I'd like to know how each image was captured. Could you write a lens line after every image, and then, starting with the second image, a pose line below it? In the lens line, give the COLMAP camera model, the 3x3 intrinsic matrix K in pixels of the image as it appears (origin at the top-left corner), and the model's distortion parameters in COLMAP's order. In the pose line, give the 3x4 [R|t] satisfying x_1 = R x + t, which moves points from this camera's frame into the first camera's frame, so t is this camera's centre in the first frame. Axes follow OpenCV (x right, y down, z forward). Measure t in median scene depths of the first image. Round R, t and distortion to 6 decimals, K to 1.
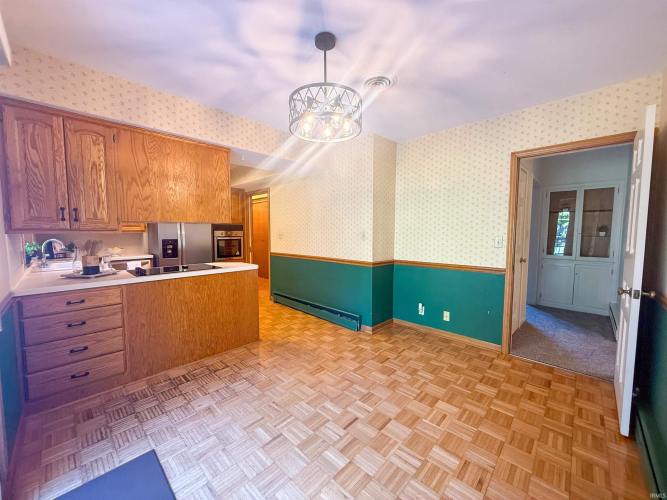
lens RADIAL K [[267.1, 0, 332.1], [0, 267.1, 249.6], [0, 0, 1]] dist [-0.000308, -0.000108]
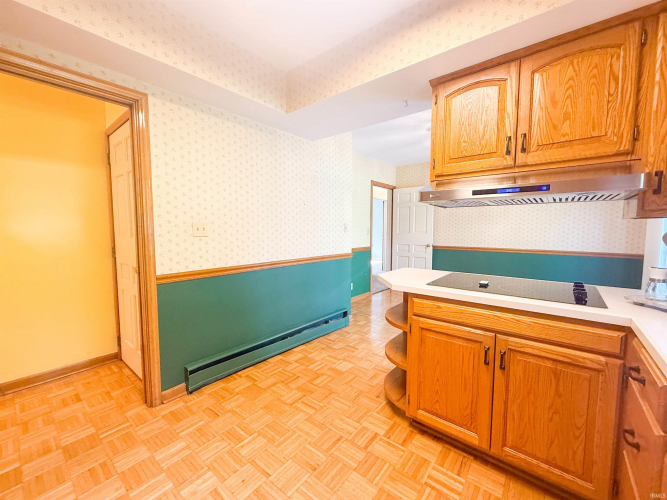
lens RADIAL K [[267.1, 0, 335.2], [0, 267.1, 250.3], [0, 0, 1]] dist [-0.000308, -0.000108]
pose [[-0.079500, -0.073261, 0.994139, -0.751259], [0.078044, 0.993777, 0.079476, -0.043286], [-0.993775, 0.083905, -0.073288, 0.955241]]
